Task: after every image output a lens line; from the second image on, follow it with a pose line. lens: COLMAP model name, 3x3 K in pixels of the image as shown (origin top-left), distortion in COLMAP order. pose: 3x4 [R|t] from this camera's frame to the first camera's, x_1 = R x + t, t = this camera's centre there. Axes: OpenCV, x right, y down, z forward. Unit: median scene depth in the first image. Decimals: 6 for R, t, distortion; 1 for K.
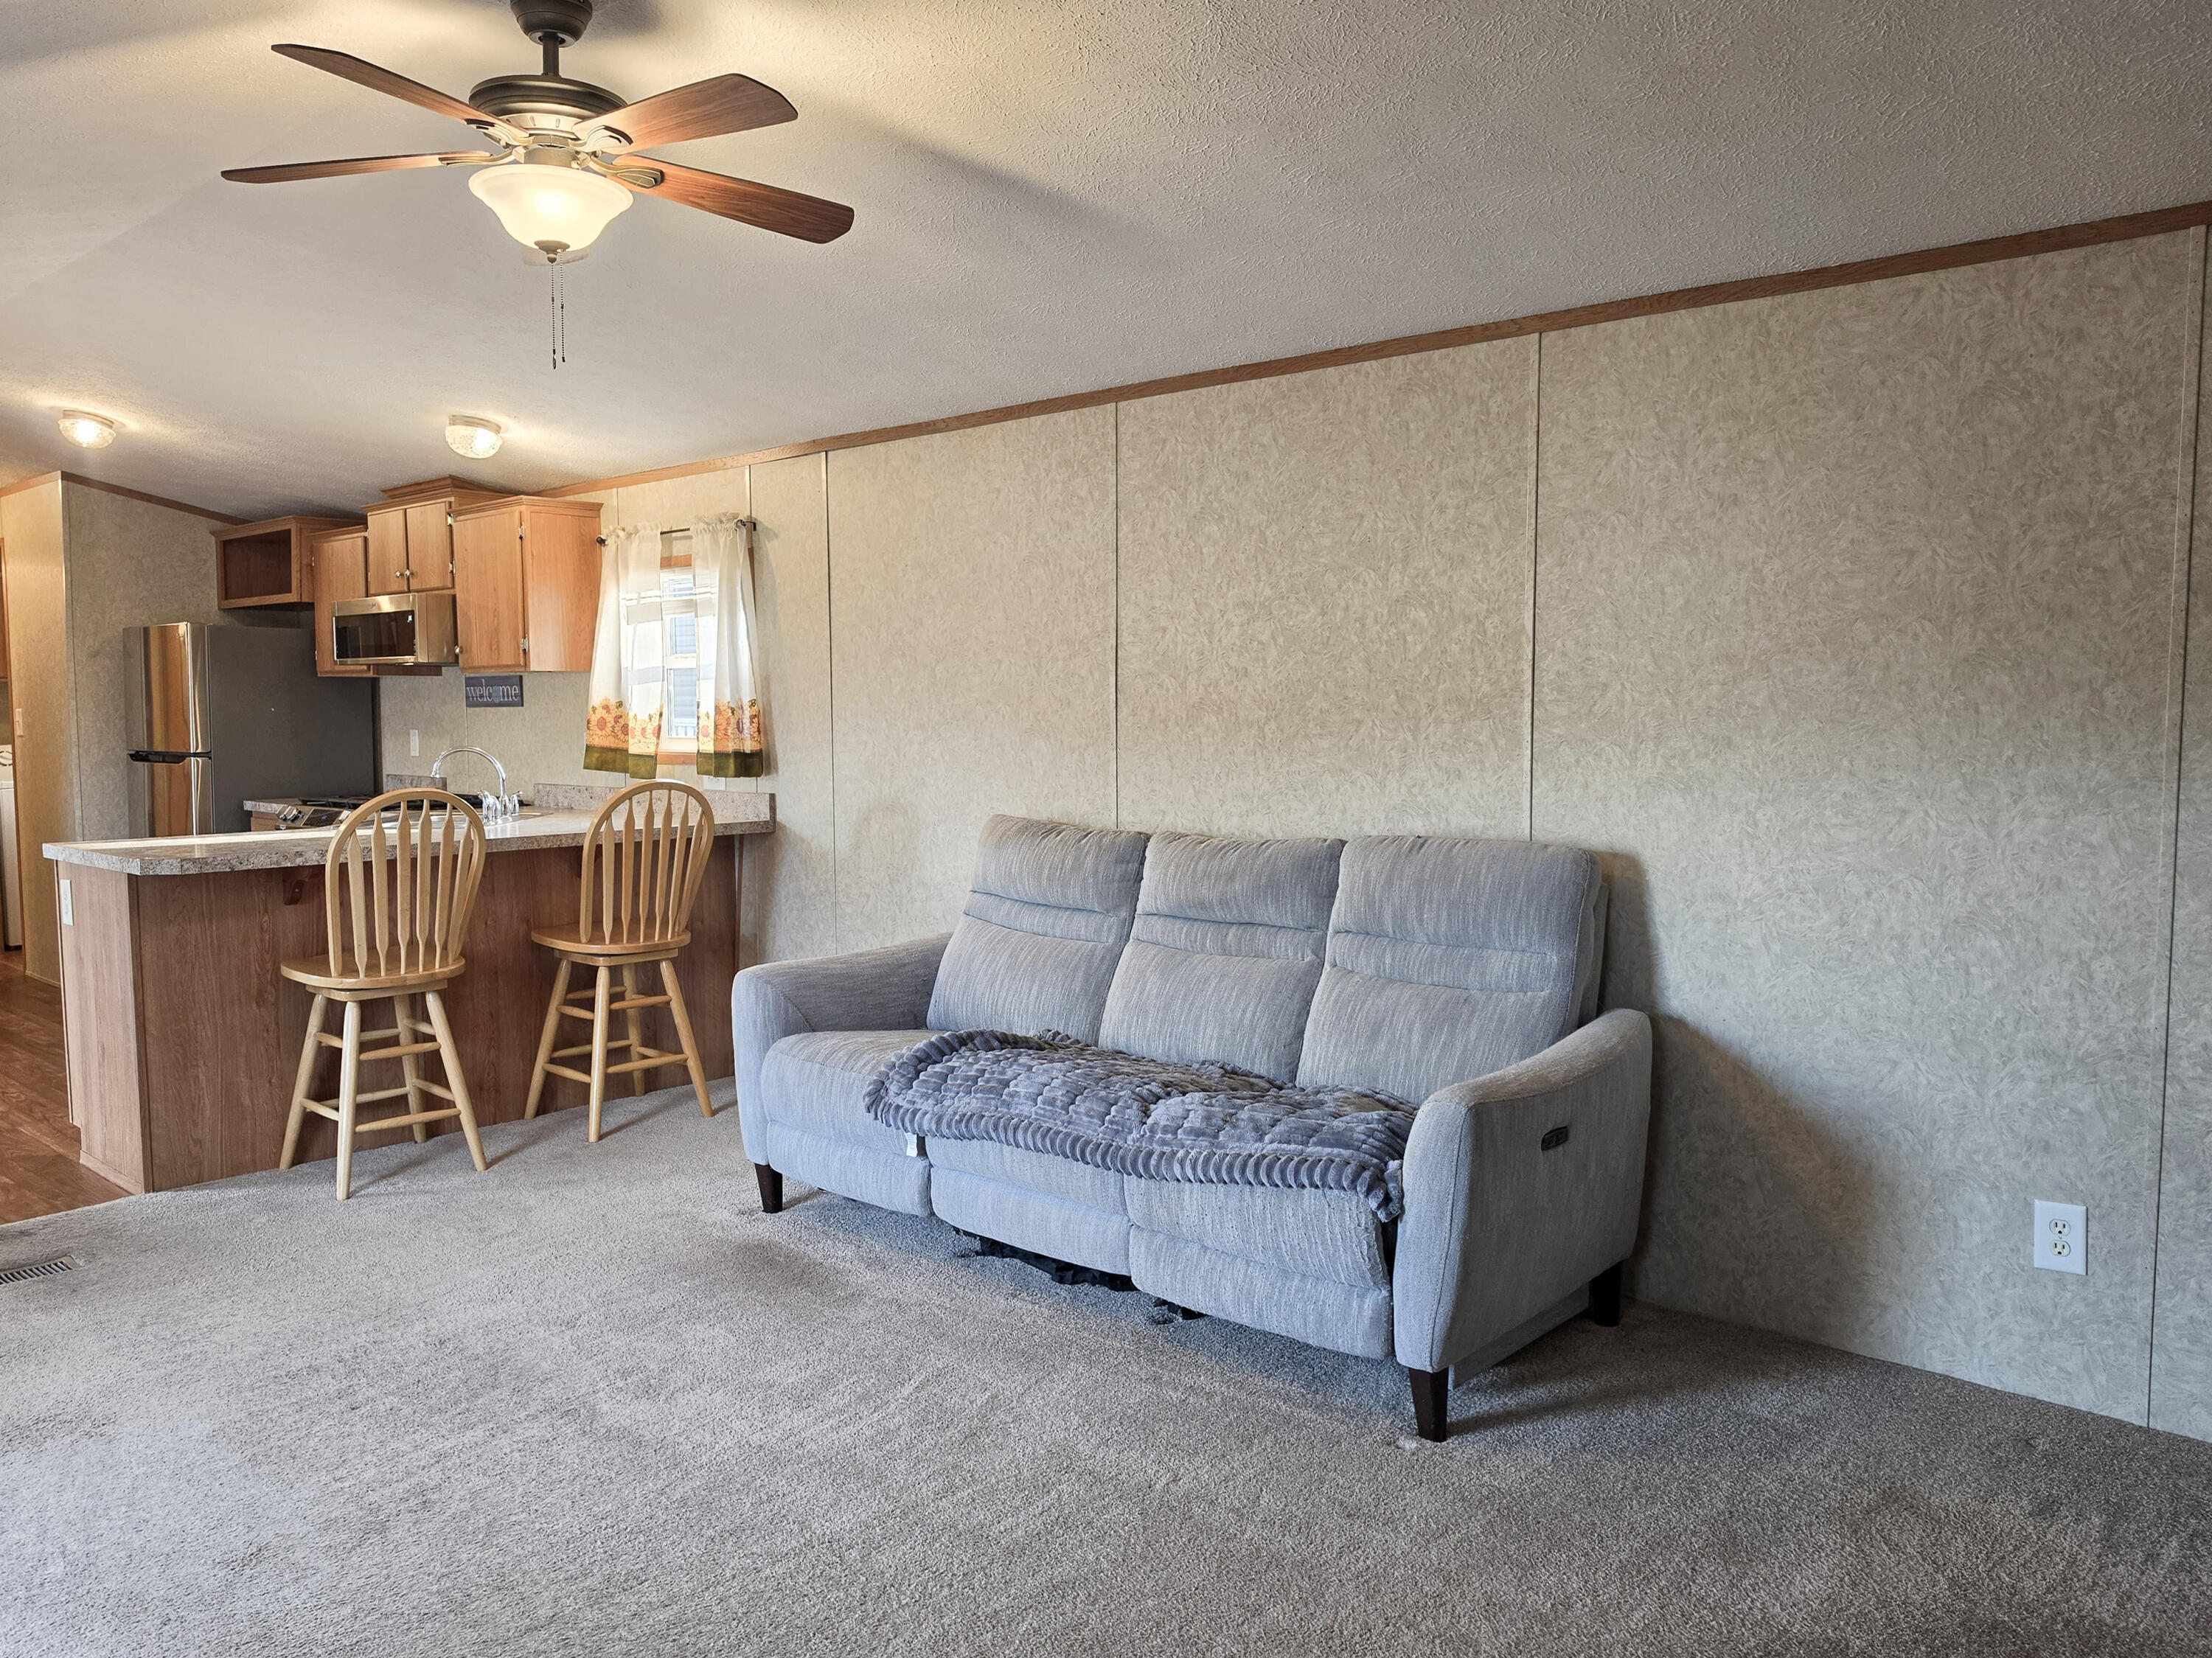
lens RADIAL K [[1541.2, 0, 994.6], [0, 1541.2, 835.5], [0, 0, 1]] dist [0.035081, -0.052848]
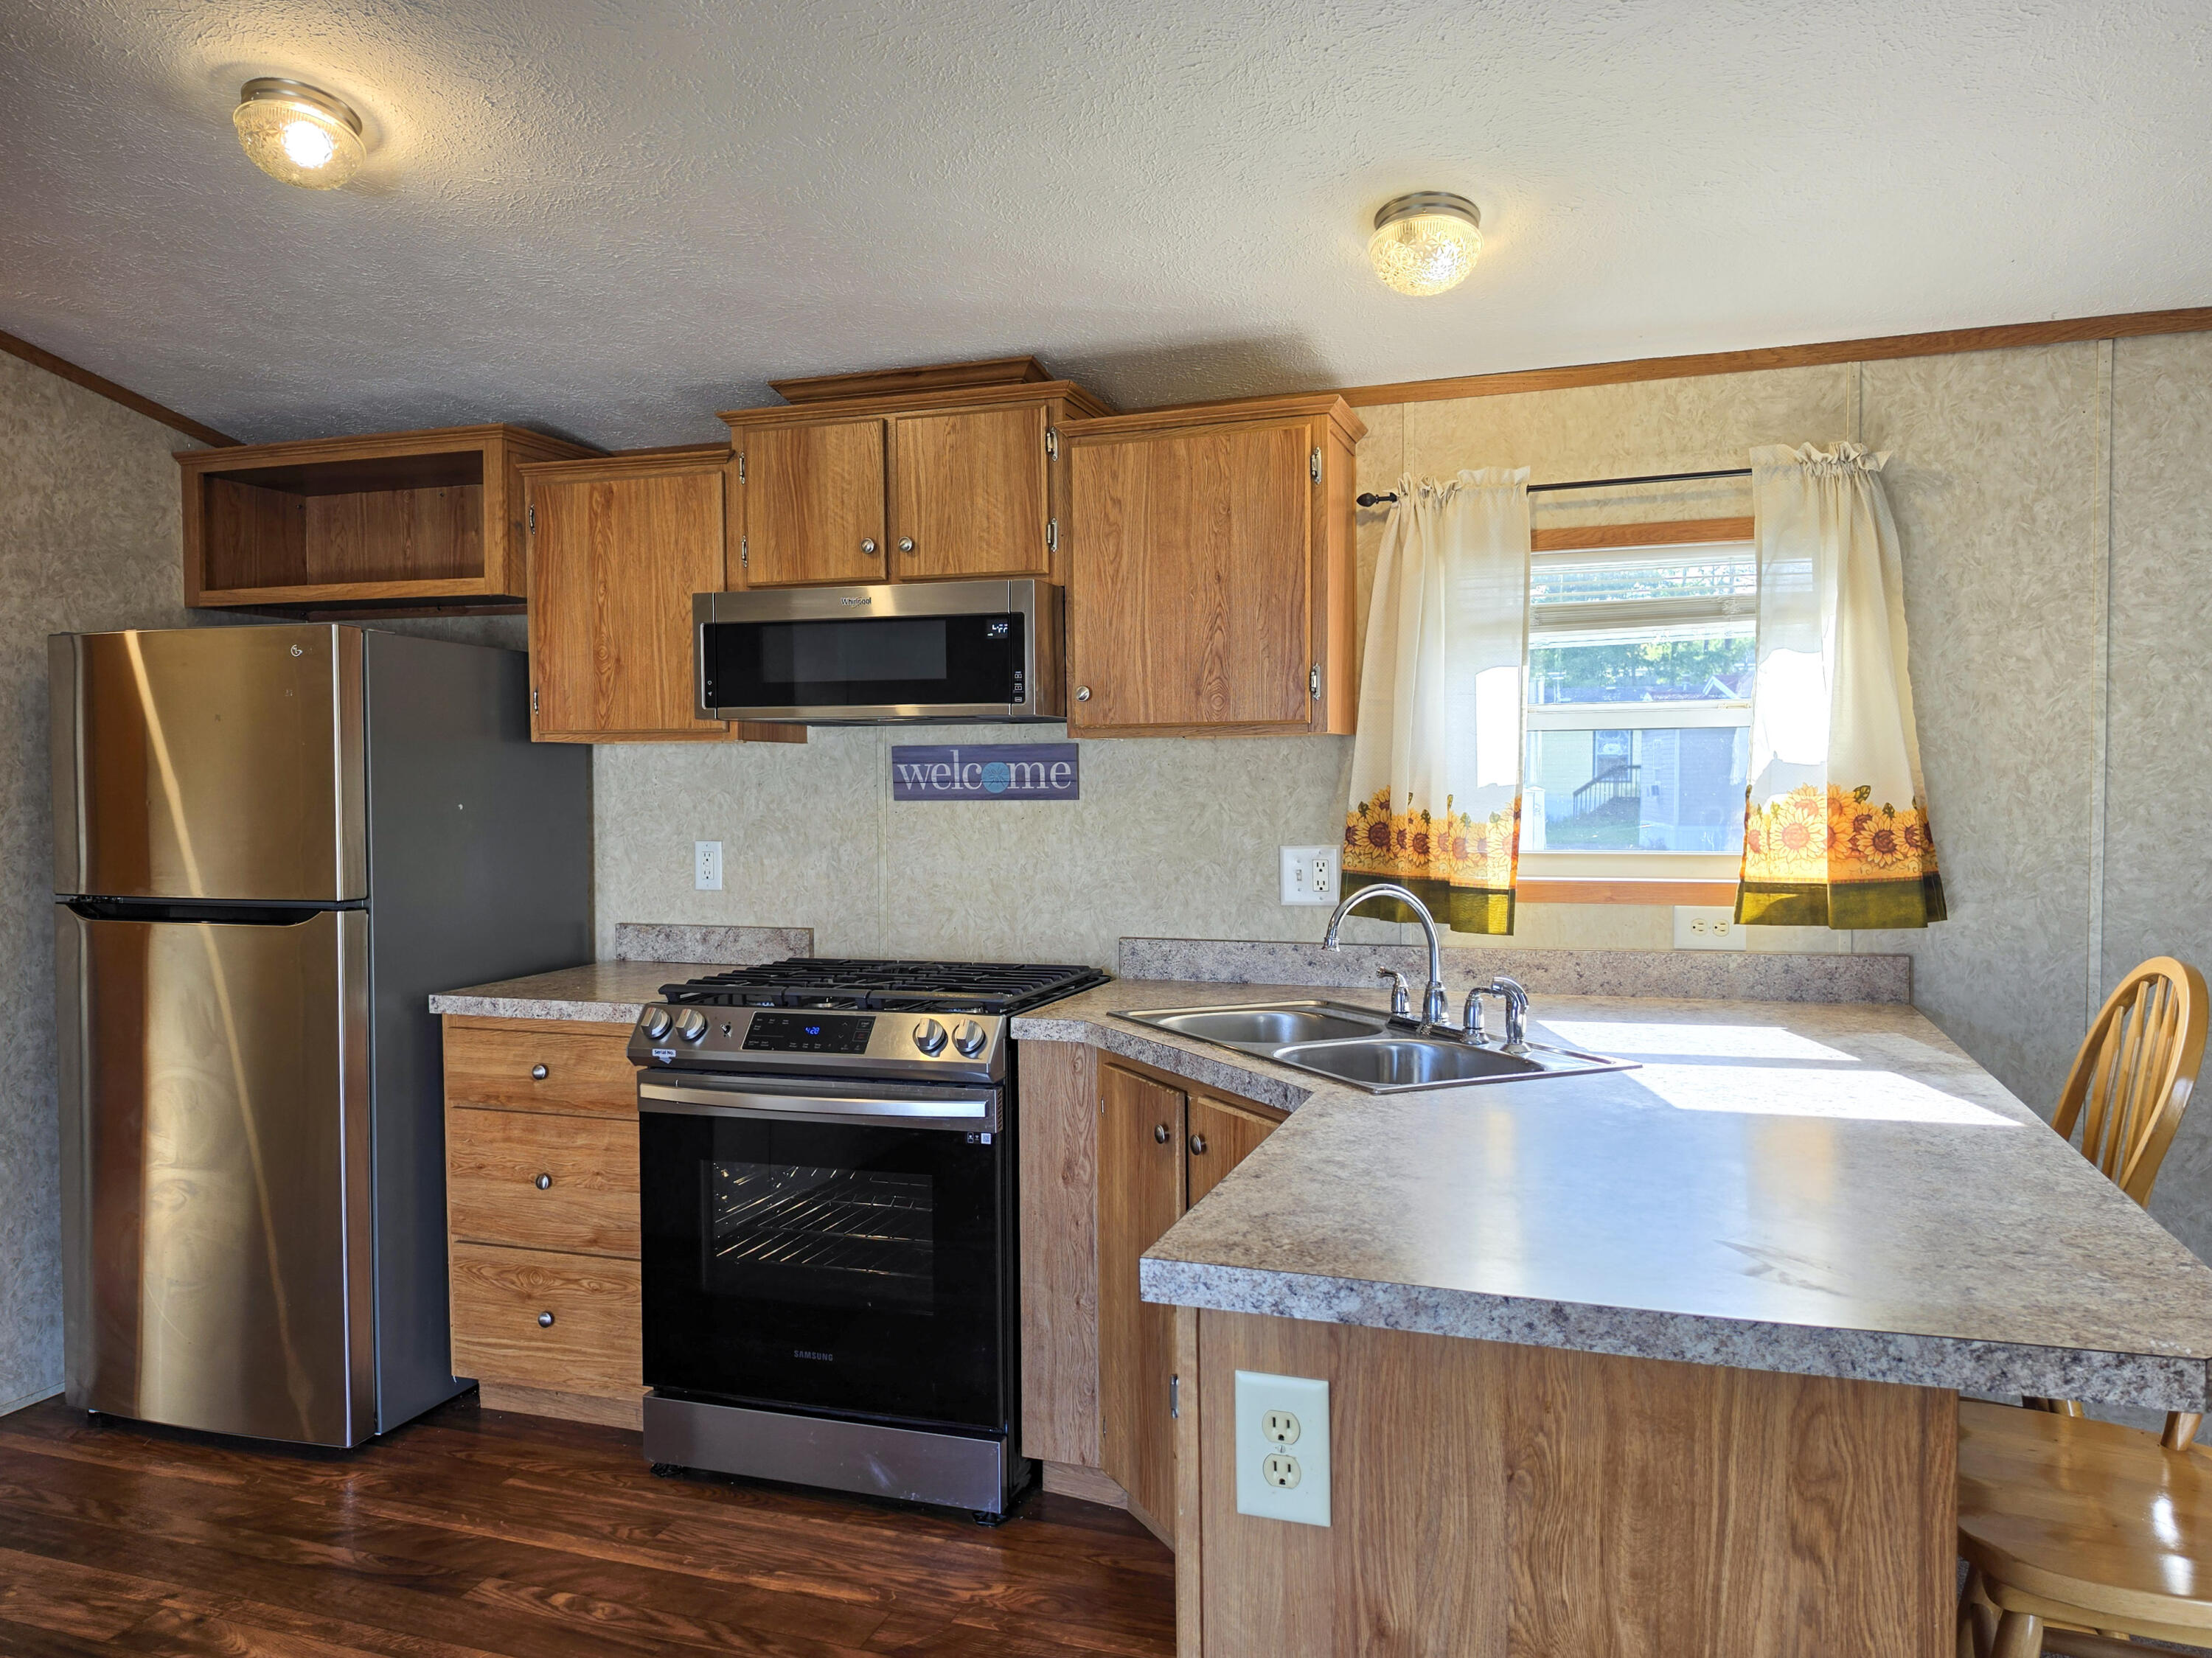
lens RADIAL K [[1541.2, 0, 1114.4], [0, 1541.2, 857.4], [0, 0, 1]] dist [0.035081, -0.052848]
pose [[0.908491, -0.022155, 0.417318, -0.742815], [0.037112, 0.998925, -0.027760, -0.067242], [-0.416254, 0.040707, 0.908337, 0.712382]]
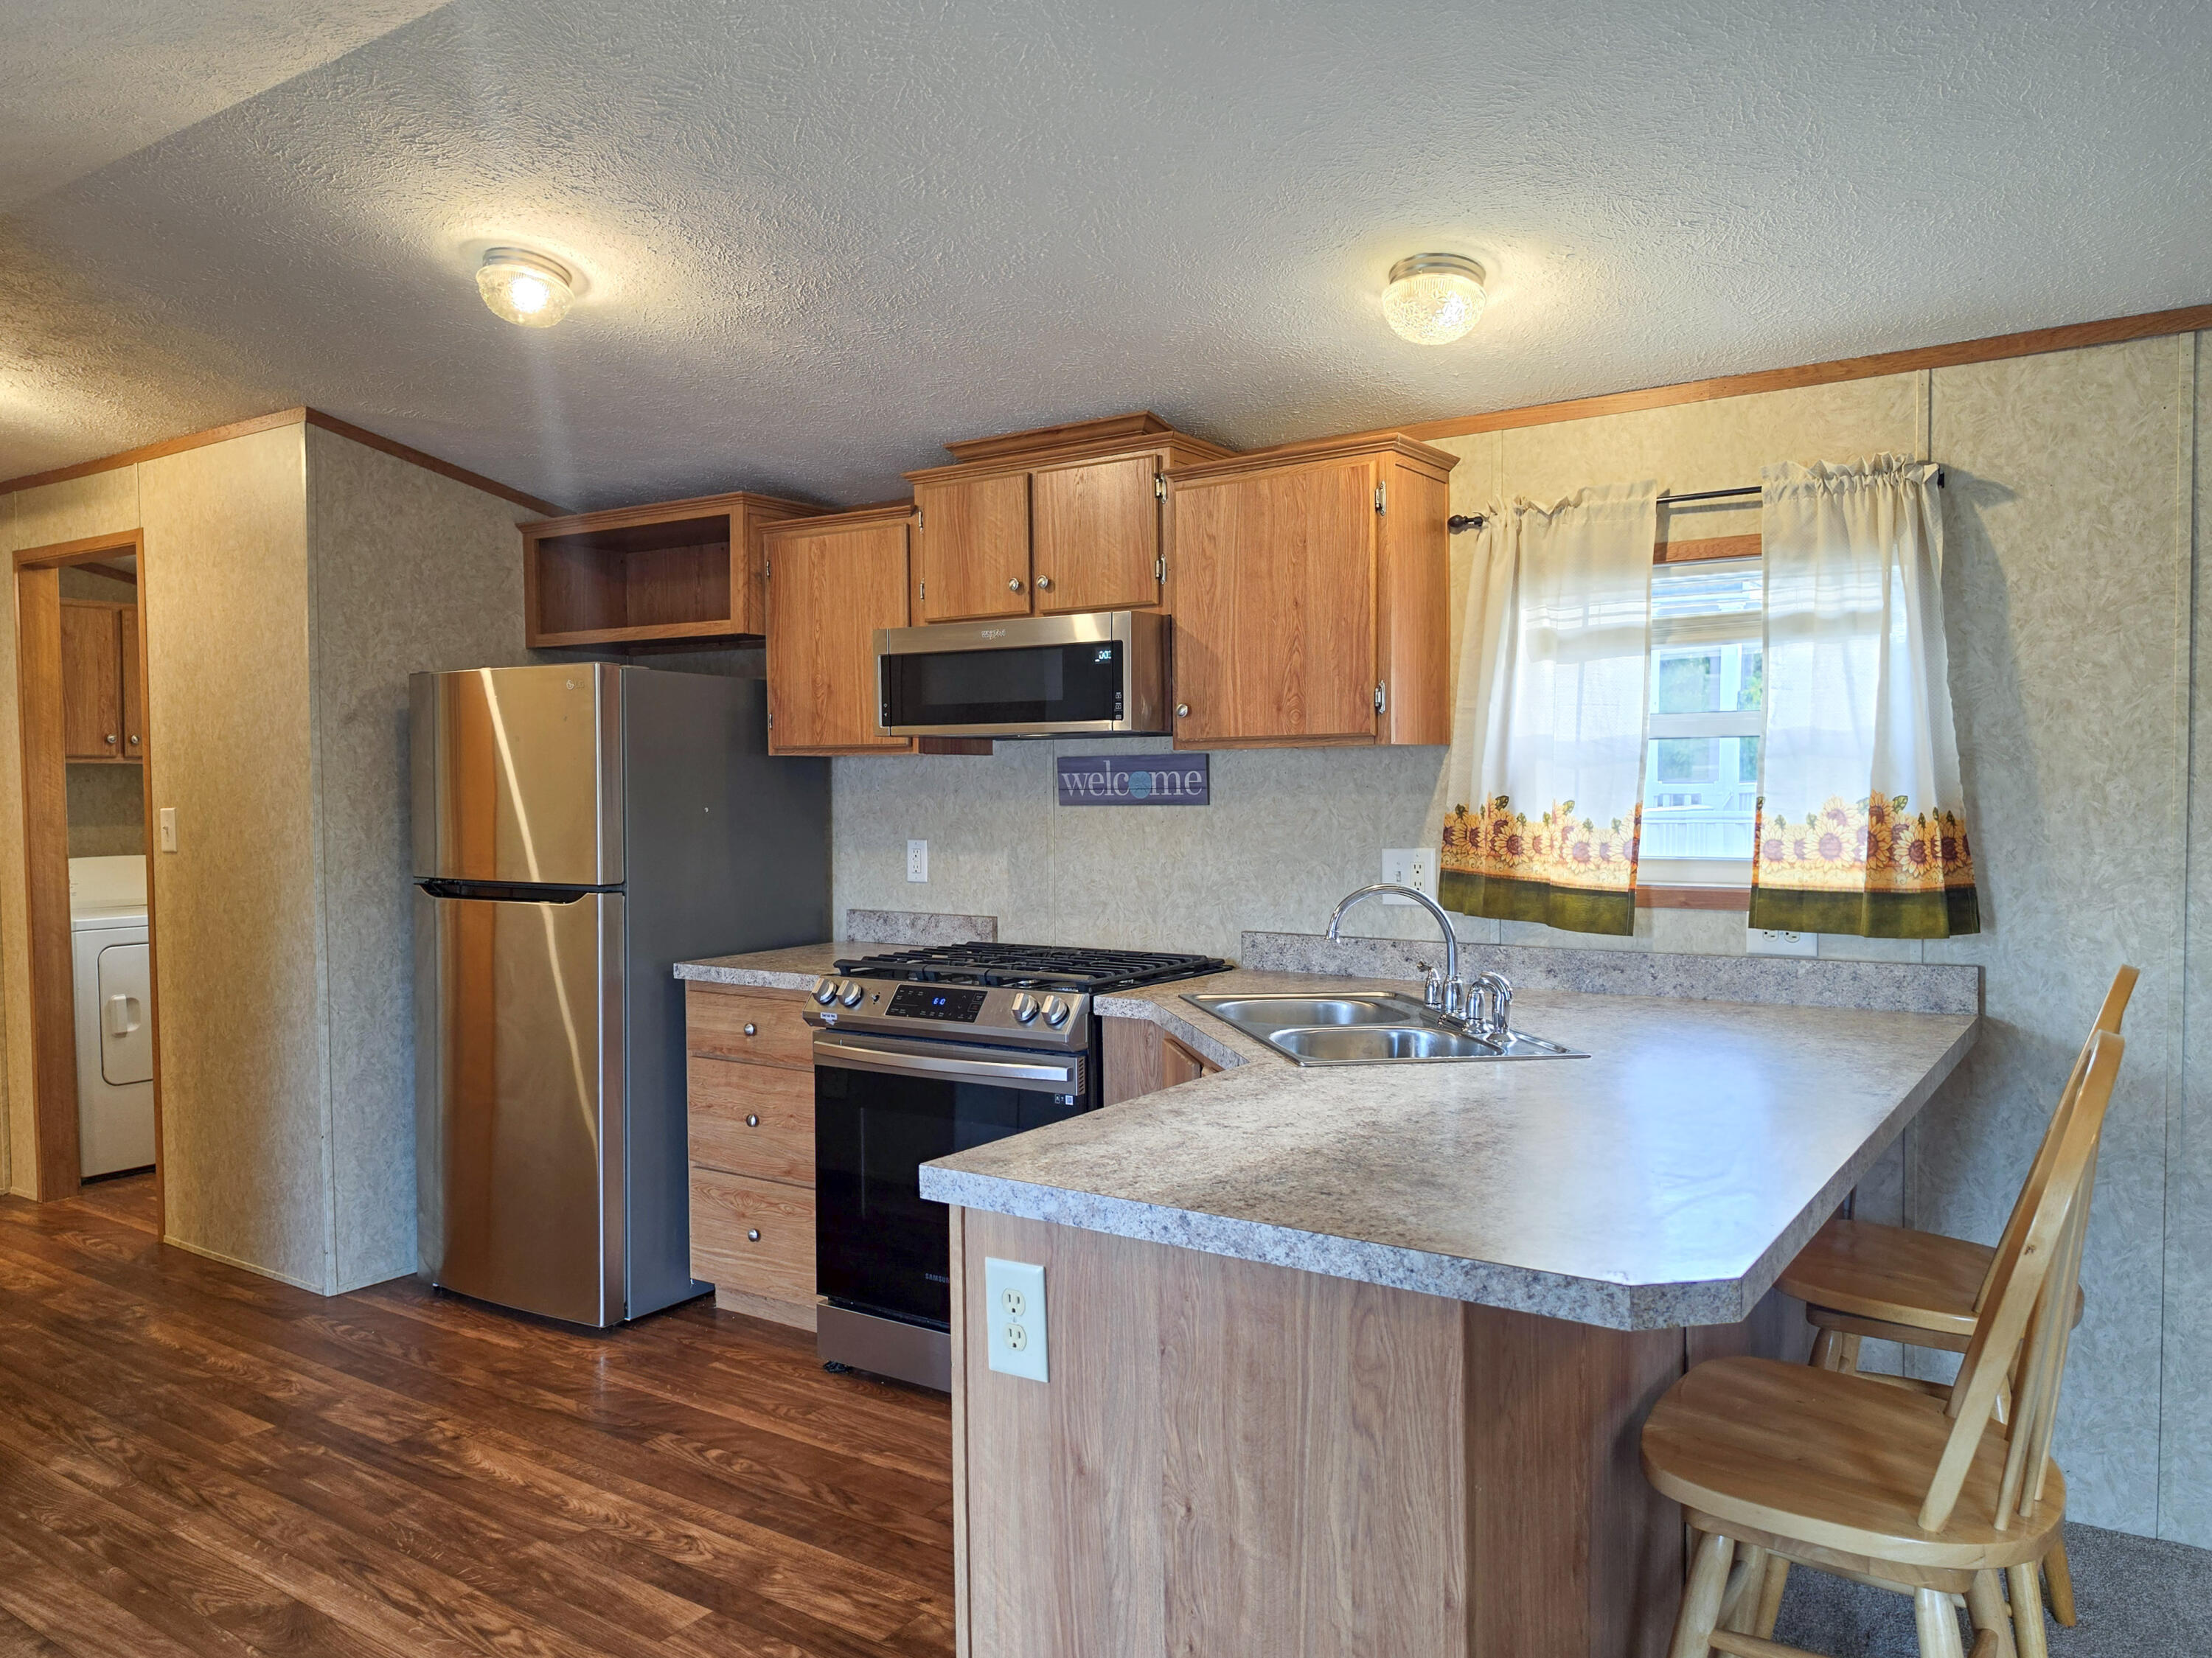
lens RADIAL K [[1541.2, 0, 1137.2], [0, 1541.2, 859.4], [0, 0, 1]] dist [0.035081, -0.052848]
pose [[0.985453, -0.009770, 0.169668, -0.619768], [0.016021, 0.999241, -0.035518, -0.058588], [-0.169193, 0.037720, 0.984861, 0.587792]]
